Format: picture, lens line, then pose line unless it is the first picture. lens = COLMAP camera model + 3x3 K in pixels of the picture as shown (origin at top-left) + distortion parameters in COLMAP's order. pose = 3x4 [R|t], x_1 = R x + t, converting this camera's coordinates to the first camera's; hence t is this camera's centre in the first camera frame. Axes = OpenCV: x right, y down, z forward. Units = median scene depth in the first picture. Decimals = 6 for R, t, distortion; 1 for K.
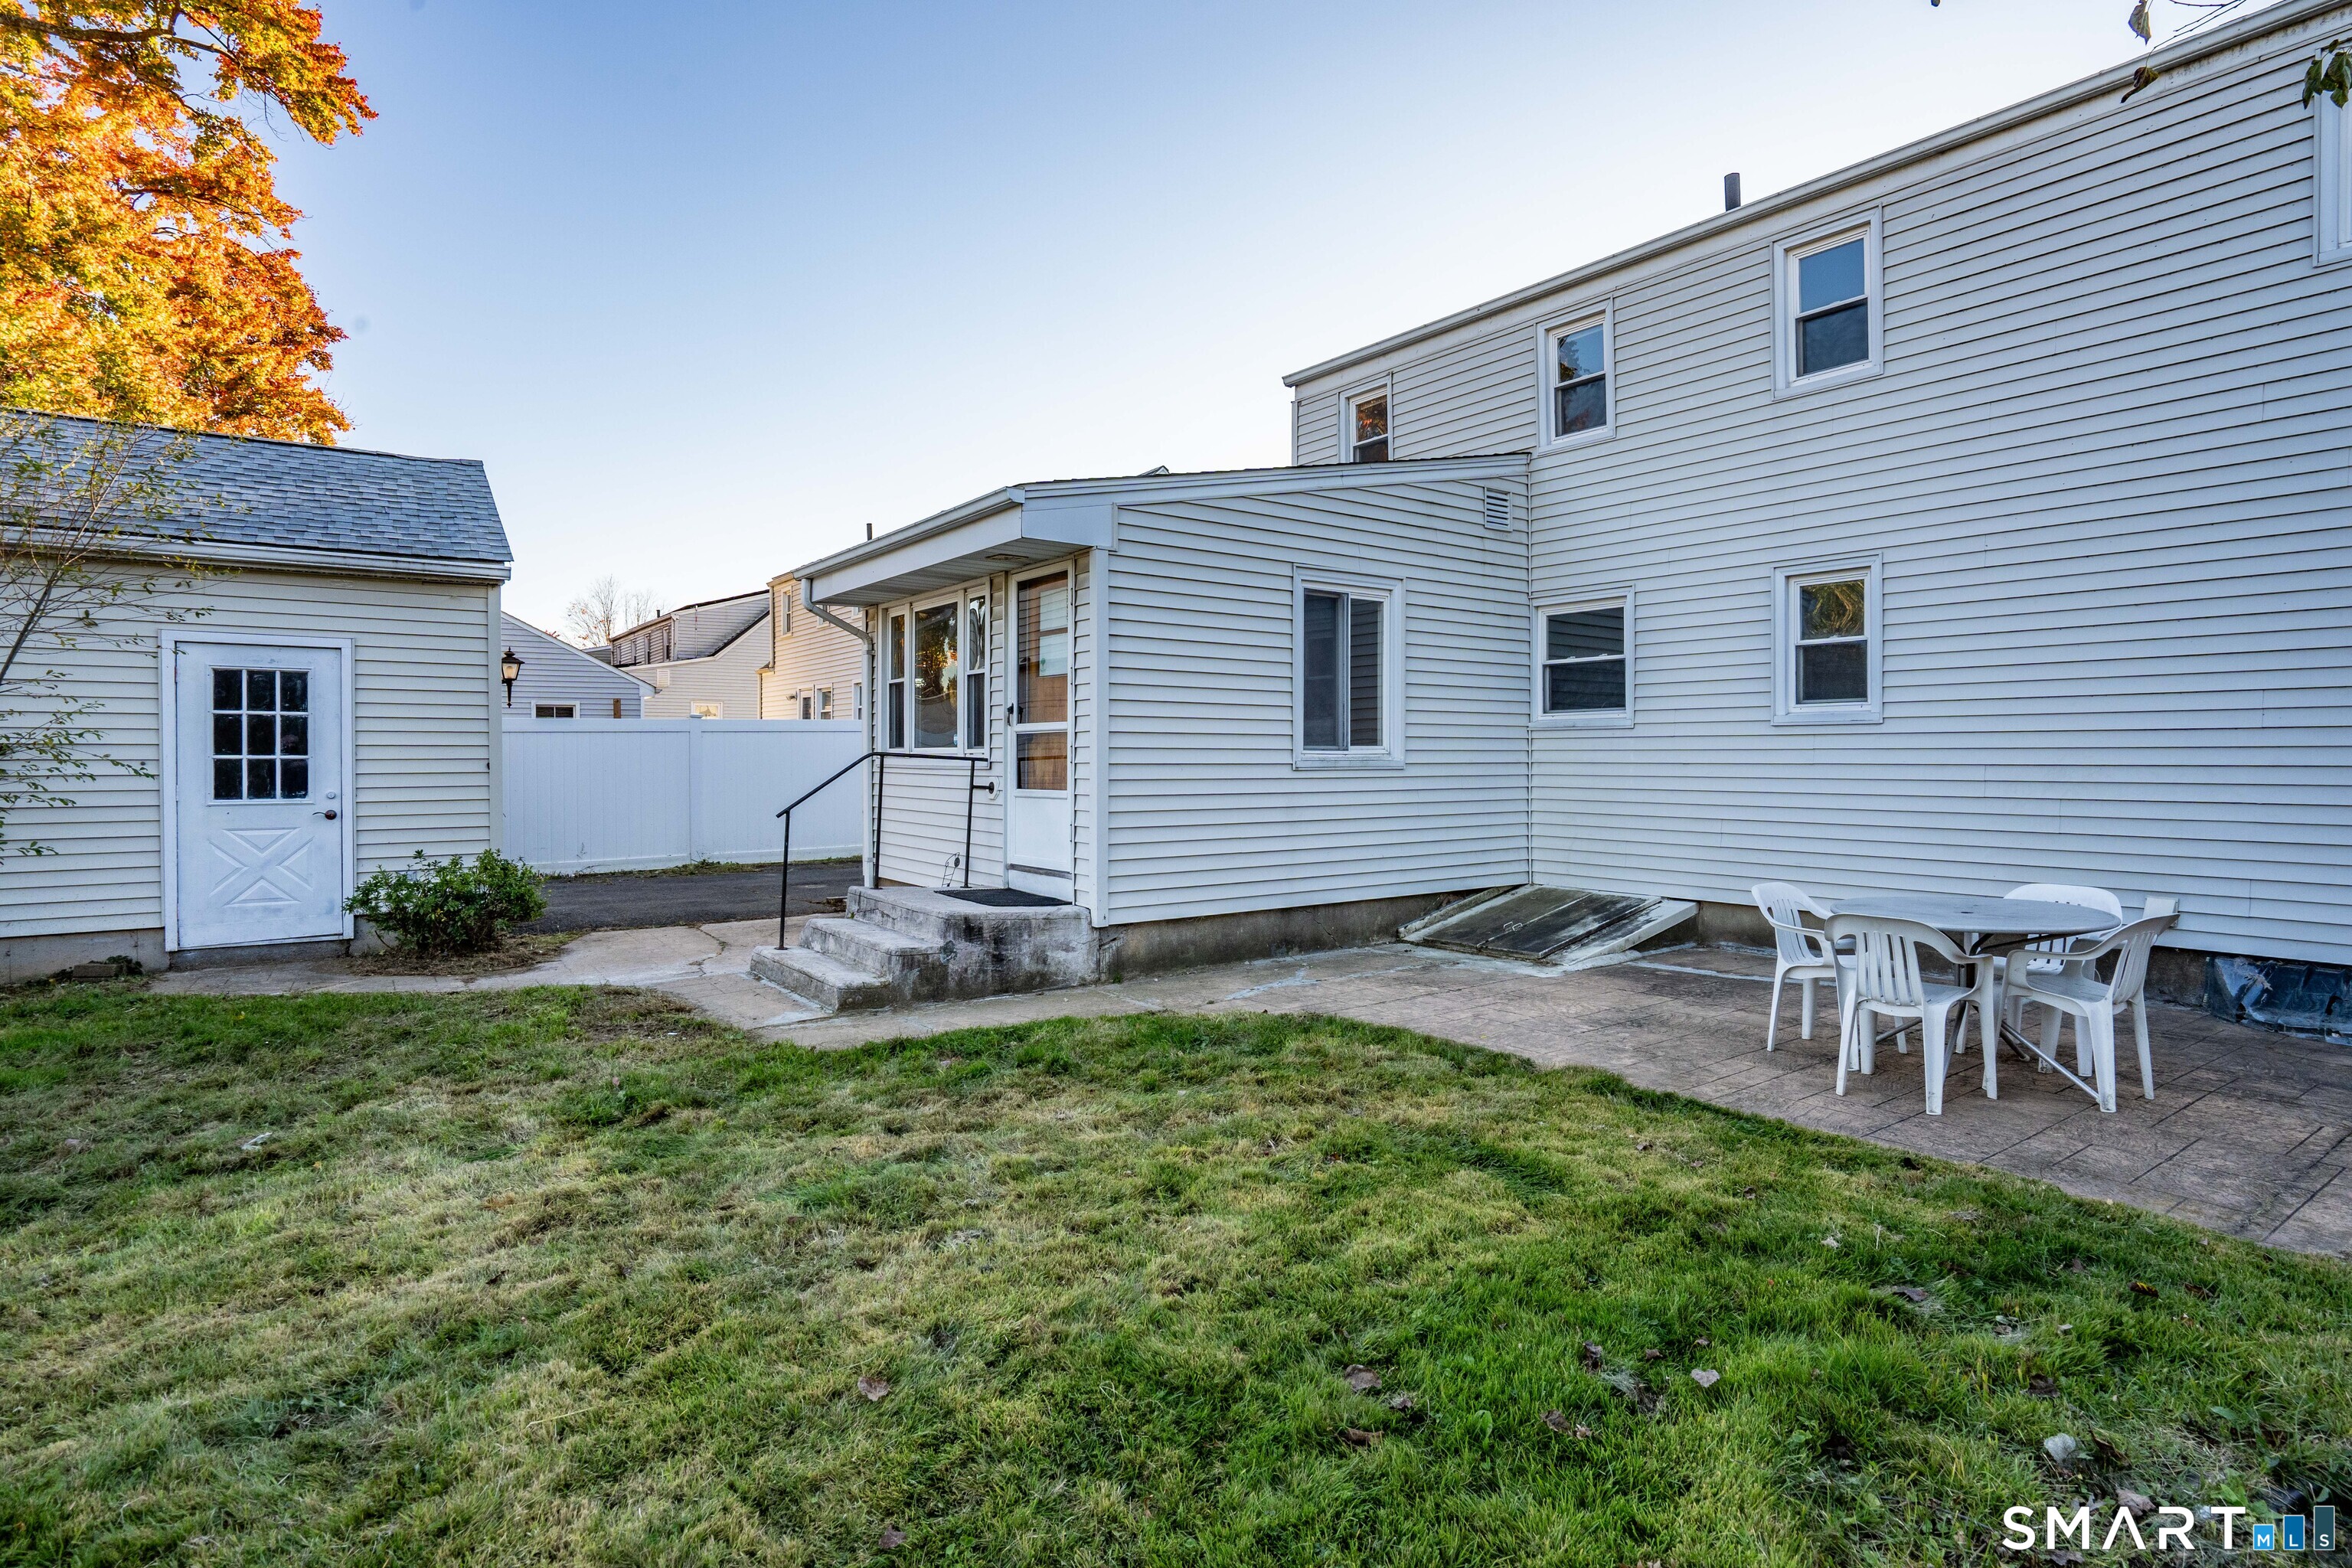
lens RADIAL K [[1165.1, 0, 1179.1], [0, 1165.1, 786.2], [0, 0, 1]] dist [-0.020202, 0.001461]
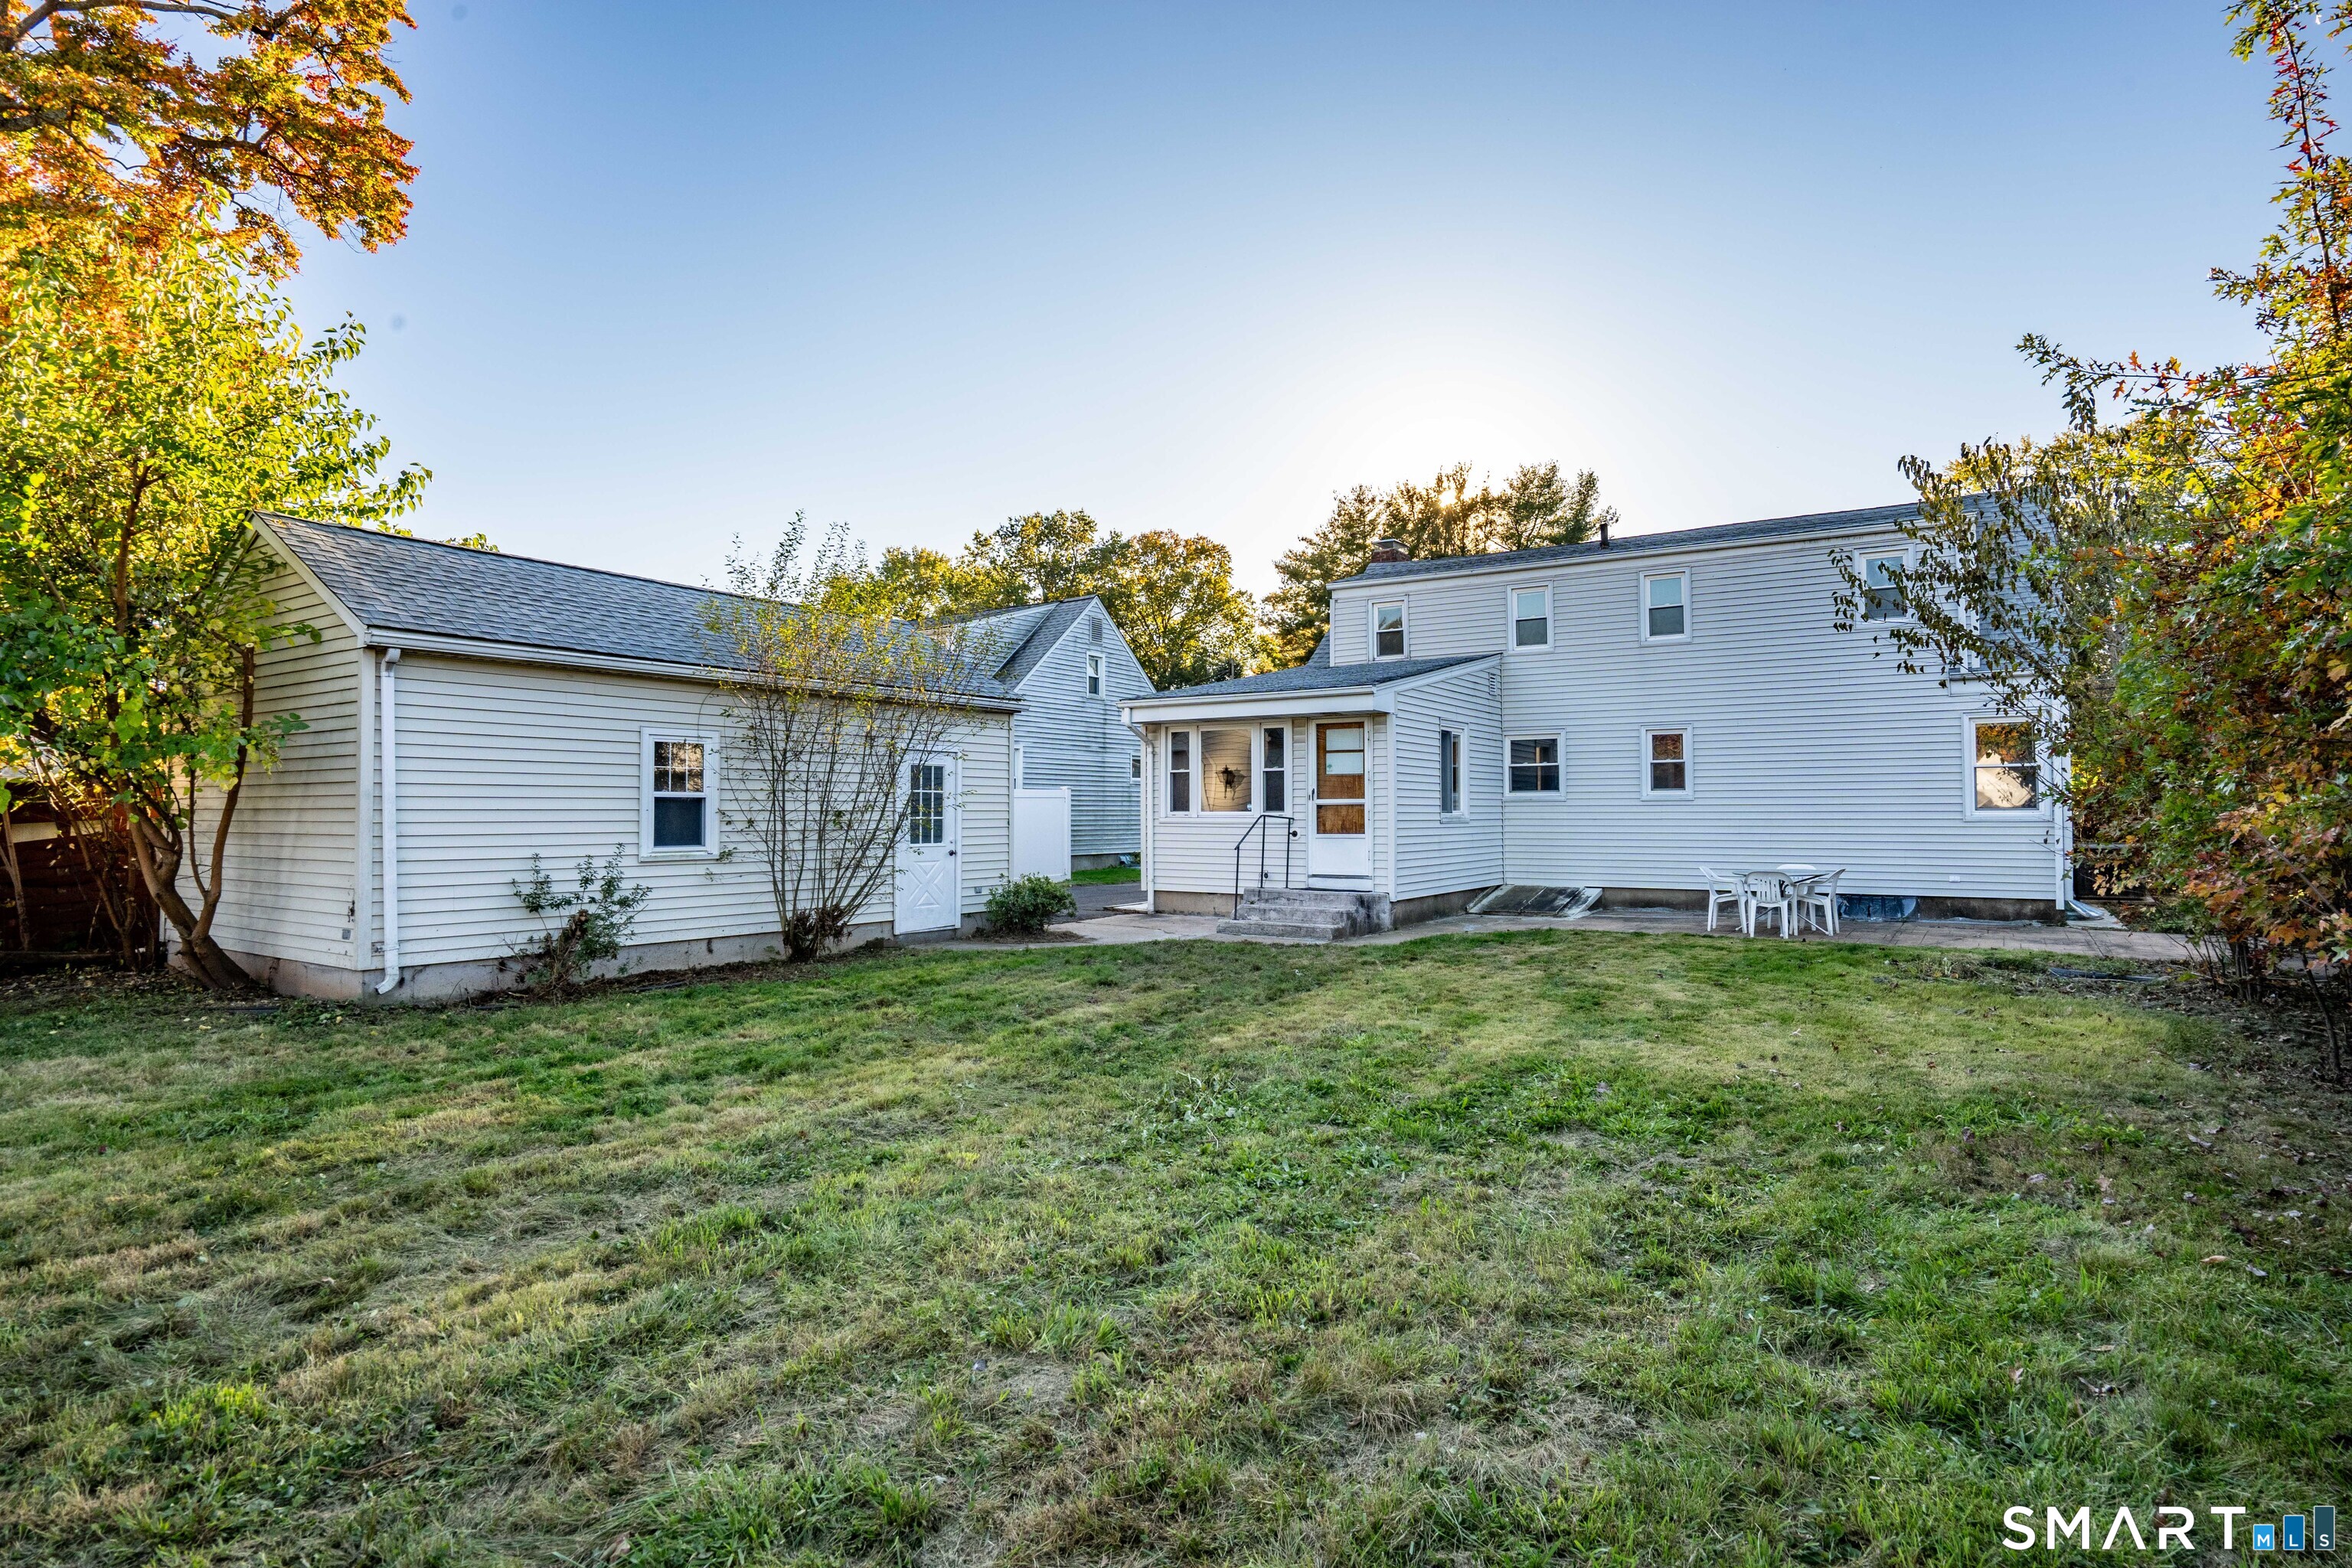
lens RADIAL K [[1208.0, 0, 1171.0], [0, 1208.0, 786.5], [0, 0, 1]] dist [-0.017886, 0.003221]
pose [[0.936871, 0.005940, 0.349624, -1.033572], [0.012567, 0.998638, -0.050641, 0.021564], [-0.349448, 0.051838, 0.935520, -0.731621]]
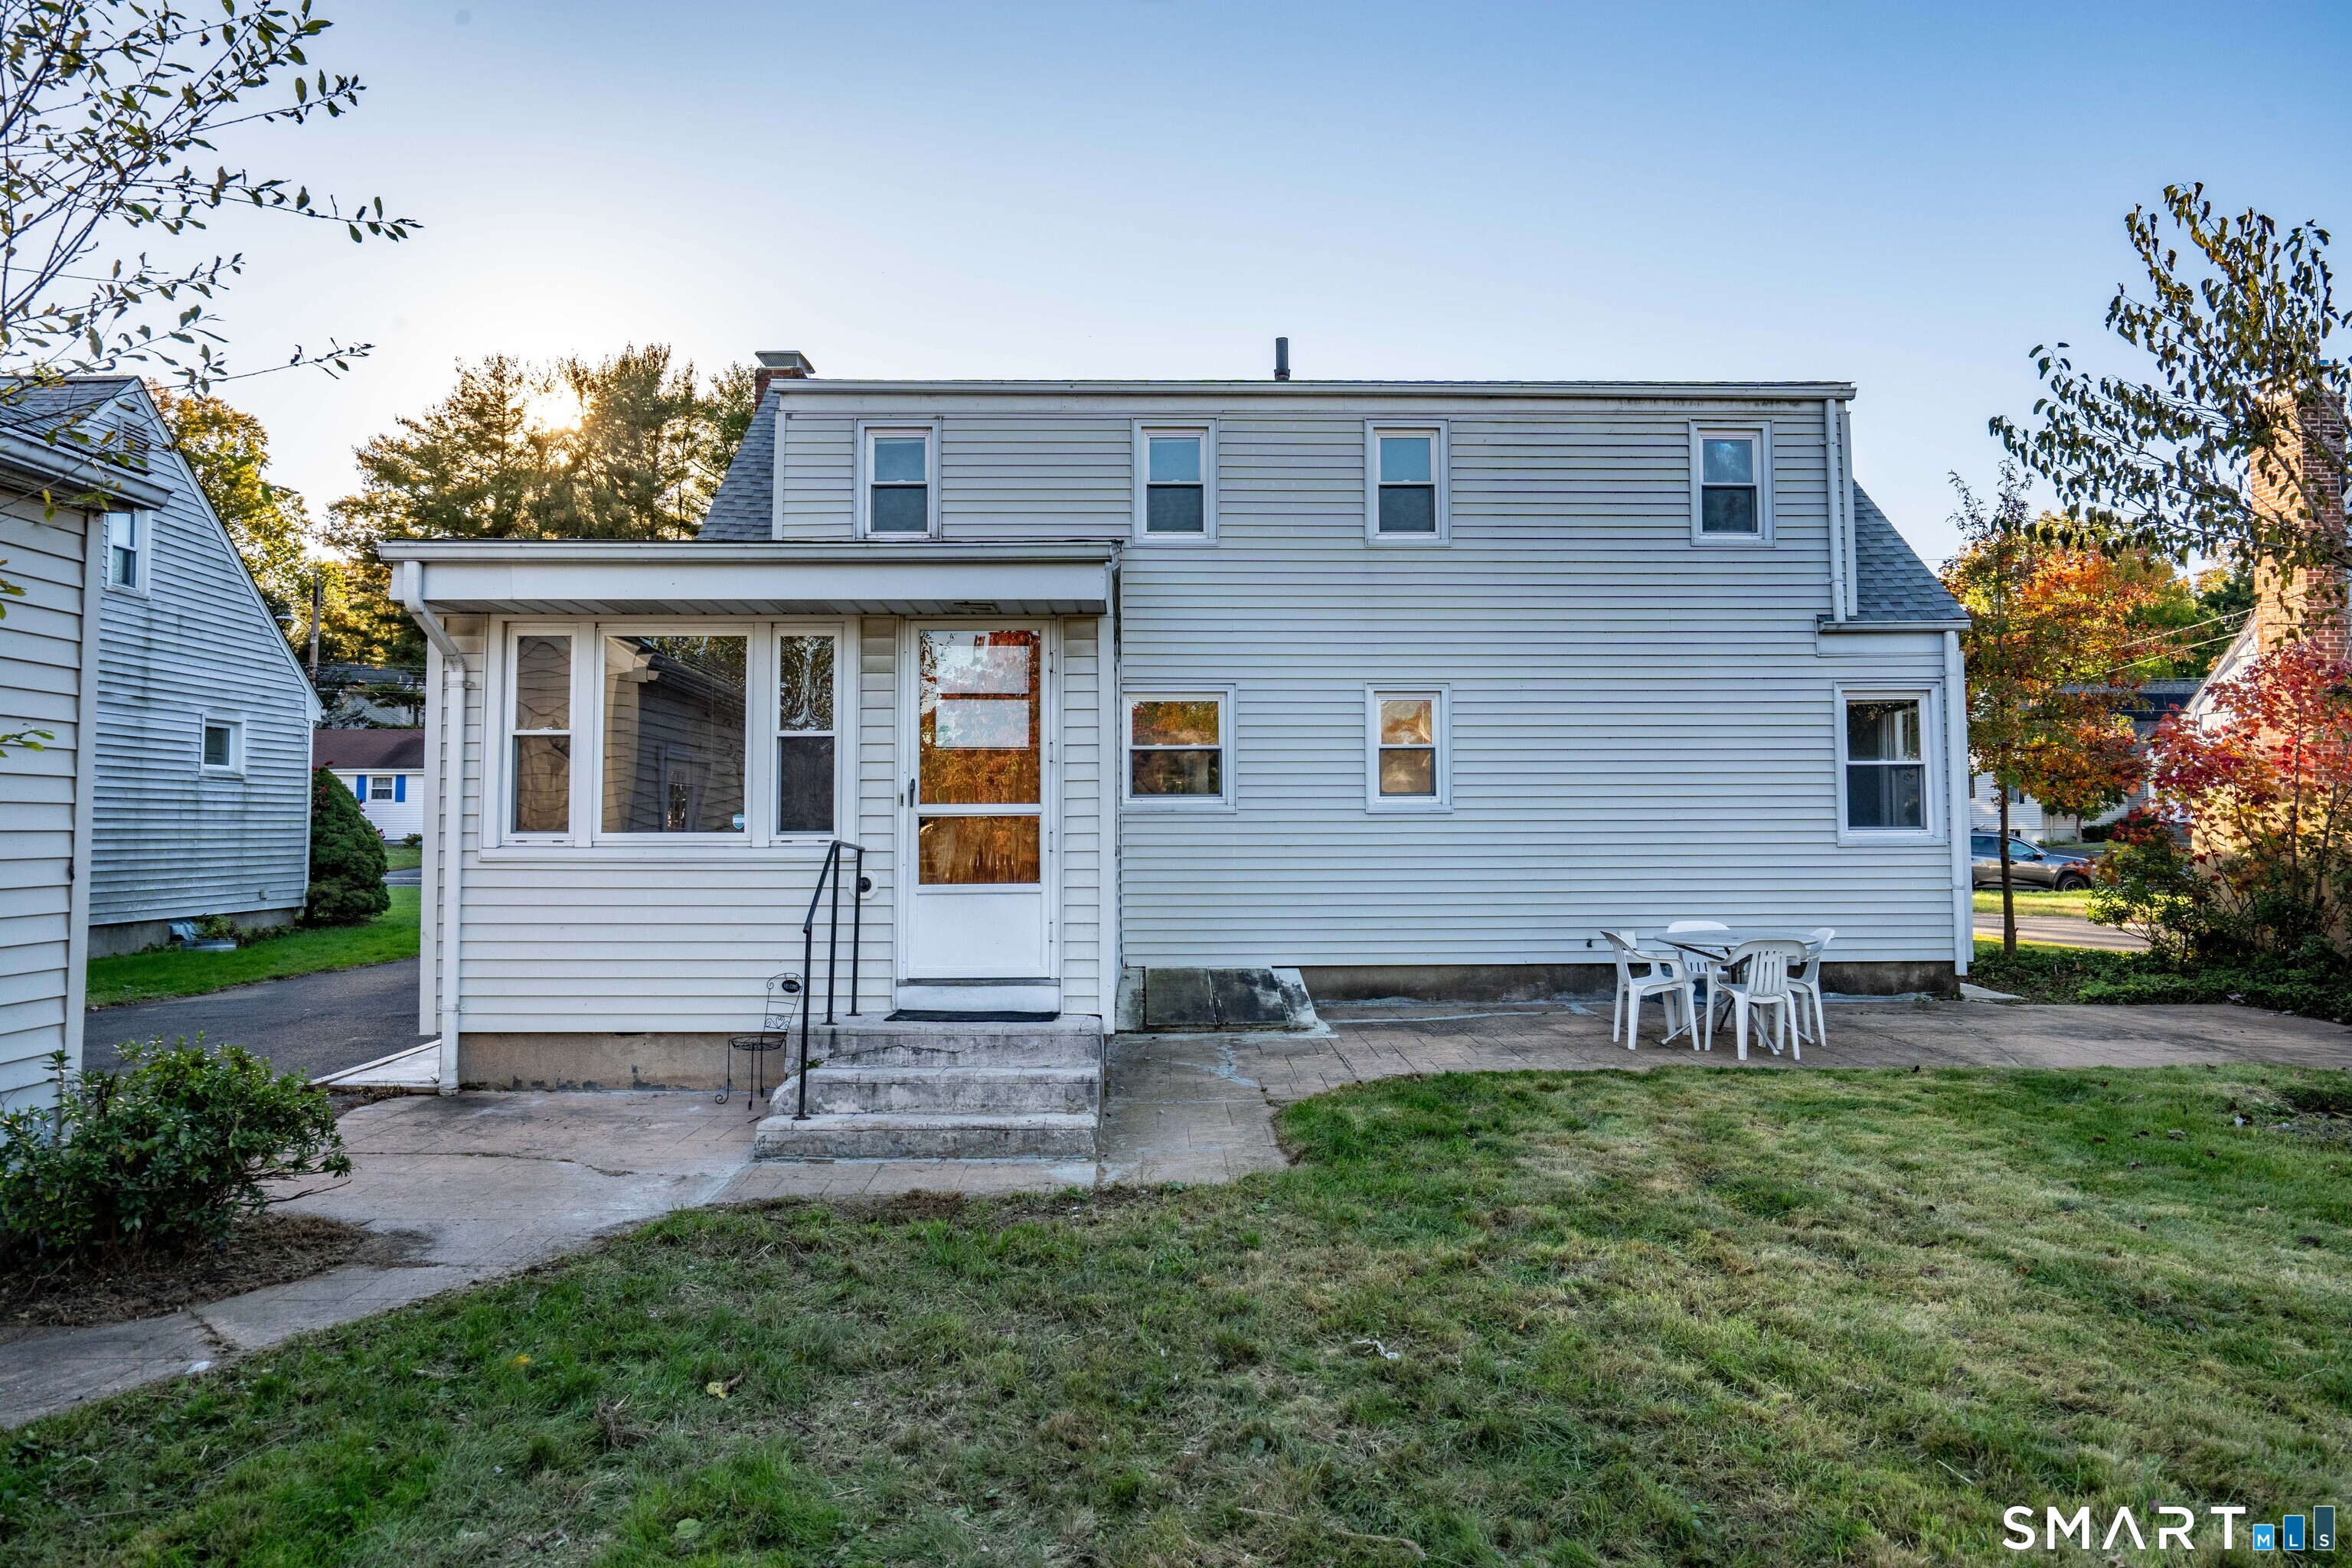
lens RADIAL K [[1544.6, 0, 1178.6], [0, 1544.6, 770.9], [0, 0, 1]] dist [0.005702, 0.001430]
pose [[0.576430, 0.029307, 0.816621, -0.908881], [0.029166, 0.997982, -0.056404, -0.010803], [-0.816626, 0.056331, 0.574412, 0.229463]]
